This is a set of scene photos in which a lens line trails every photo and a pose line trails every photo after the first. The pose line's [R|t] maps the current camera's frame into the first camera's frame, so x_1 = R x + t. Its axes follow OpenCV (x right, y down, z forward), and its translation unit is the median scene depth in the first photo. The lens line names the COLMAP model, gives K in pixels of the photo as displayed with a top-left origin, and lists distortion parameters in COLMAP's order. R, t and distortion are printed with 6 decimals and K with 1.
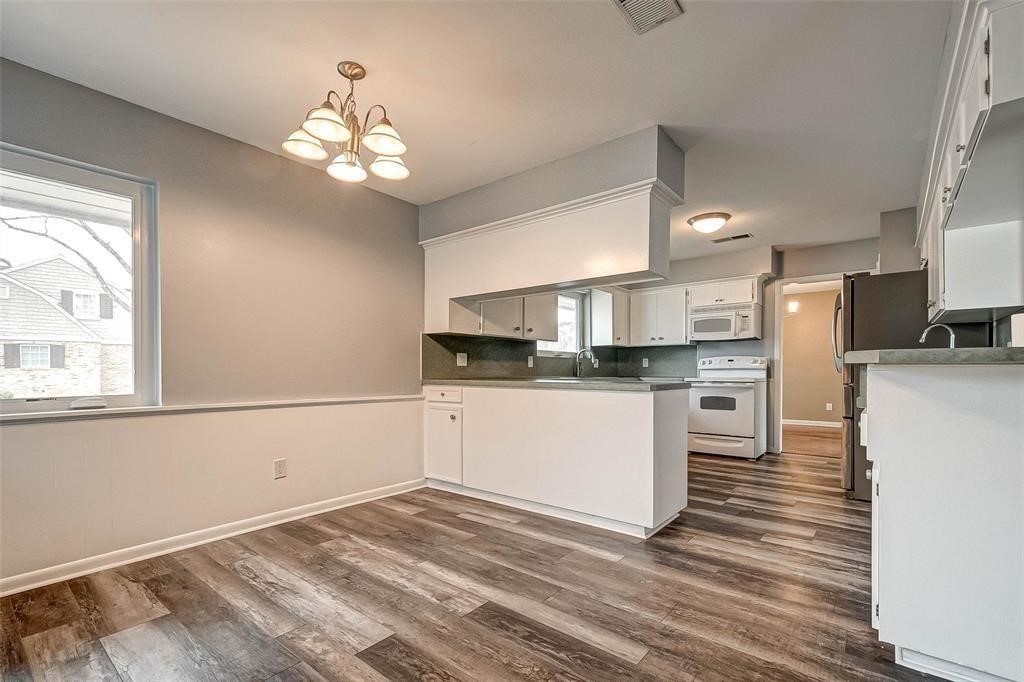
lens RADIAL K [[455.4, 0, 518.8], [0, 455.4, 375.3], [0, 0, 1]] dist [0.019087, -0.006171]
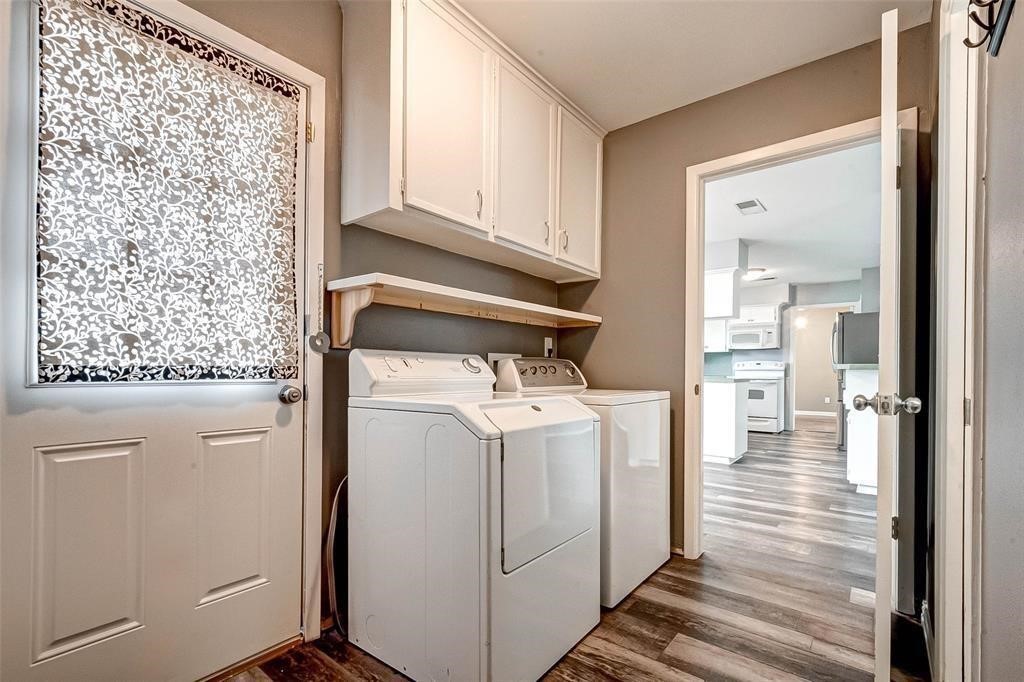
lens RADIAL K [[471.6, 0, 516.7], [0, 471.6, 376.3], [0, 0, 1]] dist [0.001364, -0.000040]
pose [[0.999863, 0.003557, 0.016138, -0.410767], [-0.003601, 0.999990, 0.002687, 0.005563], [-0.016128, -0.002745, 0.999866, -0.585669]]
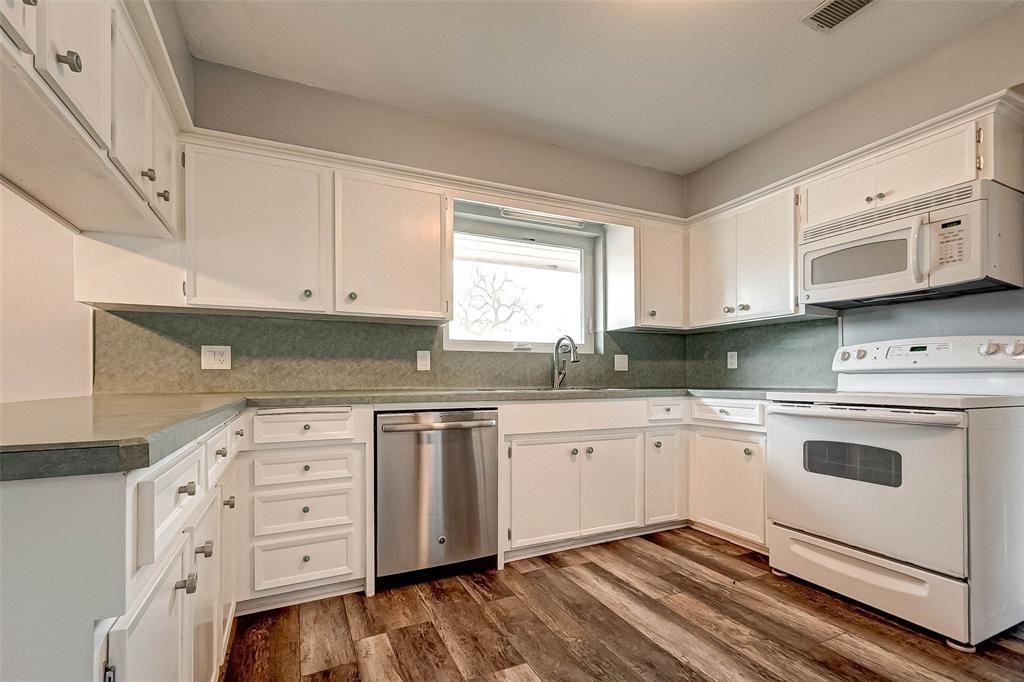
lens RADIAL K [[476.1, 0, 508.6], [0, 476.1, 377.6], [0, 0, 1]] dist [0.017857, -0.001346]
pose [[0.903435, -0.004534, -0.428700, 0.464025], [0.000910, 0.999962, -0.008657, -0.006157], [0.428723, 0.007431, 0.903405, 0.687691]]
